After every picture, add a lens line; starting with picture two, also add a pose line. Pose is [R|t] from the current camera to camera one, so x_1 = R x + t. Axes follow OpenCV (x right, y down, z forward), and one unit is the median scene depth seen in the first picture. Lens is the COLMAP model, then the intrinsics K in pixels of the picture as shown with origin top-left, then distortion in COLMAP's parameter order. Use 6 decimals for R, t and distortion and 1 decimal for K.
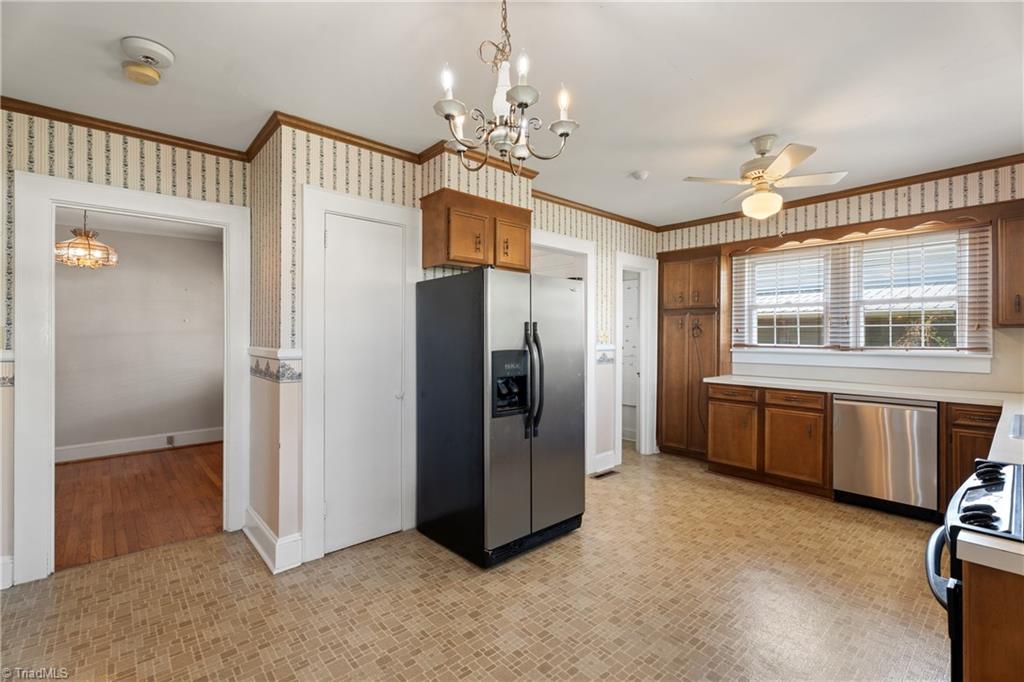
lens RADIAL K [[453.2, 0, 508.7], [0, 453.2, 339.2], [0, 0, 1]] dist [-0.003318, -0.000262]
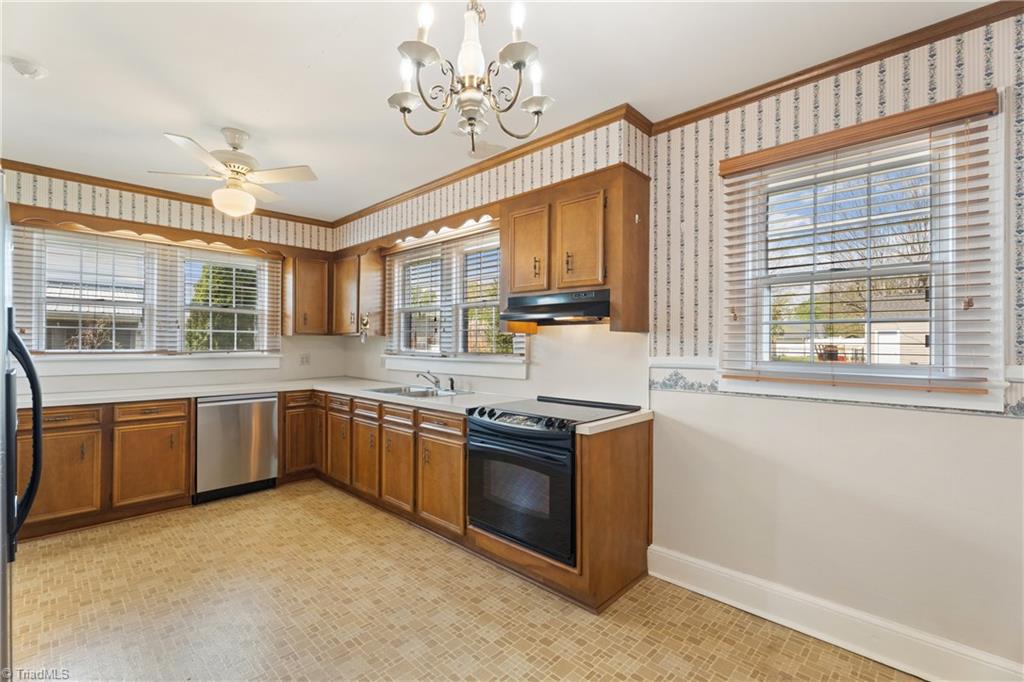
lens RADIAL K [[453.2, 0, 510.3], [0, 453.2, 341.7], [0, 0, 1]] dist [-0.003318, -0.000262]
pose [[-0.091215, 0.000532, 0.995831, -0.354243], [0.000254, 1.000000, -0.000511, -0.003001], [-0.995831, 0.000206, -0.091215, 0.415668]]
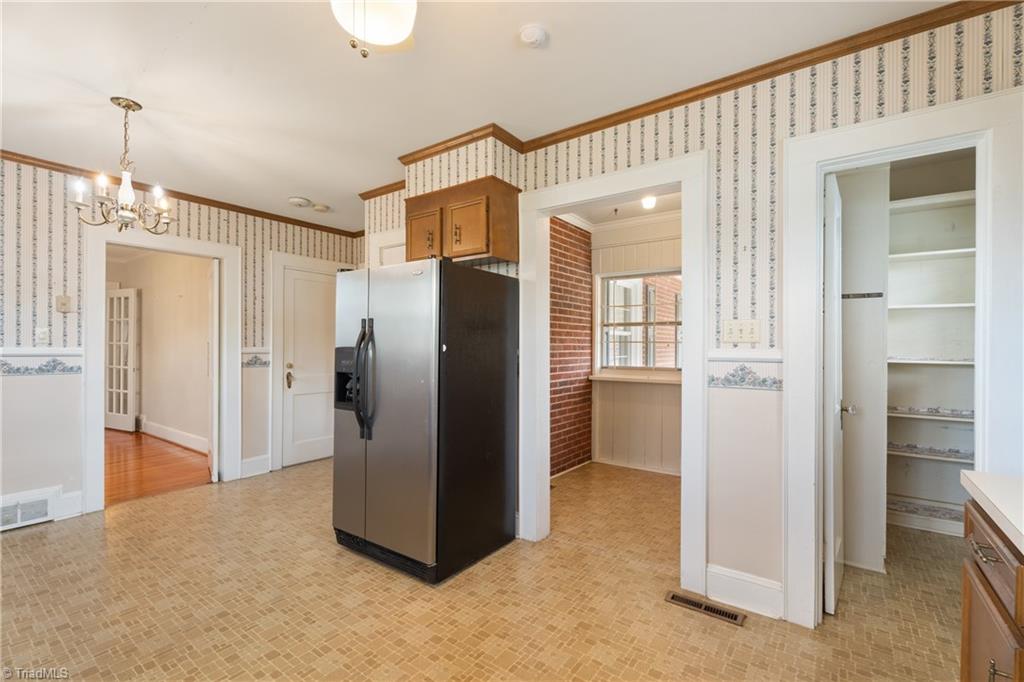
lens RADIAL K [[453.2, 0, 511.9], [0, 453.2, 341.2], [0, 0, 1]] dist [-0.003318, -0.000262]
pose [[0.218495, -0.005766, -0.975821, 0.822182], [-0.007023, 0.999947, -0.007481, 0.012050], [0.975813, 0.008487, 0.218443, 0.851105]]
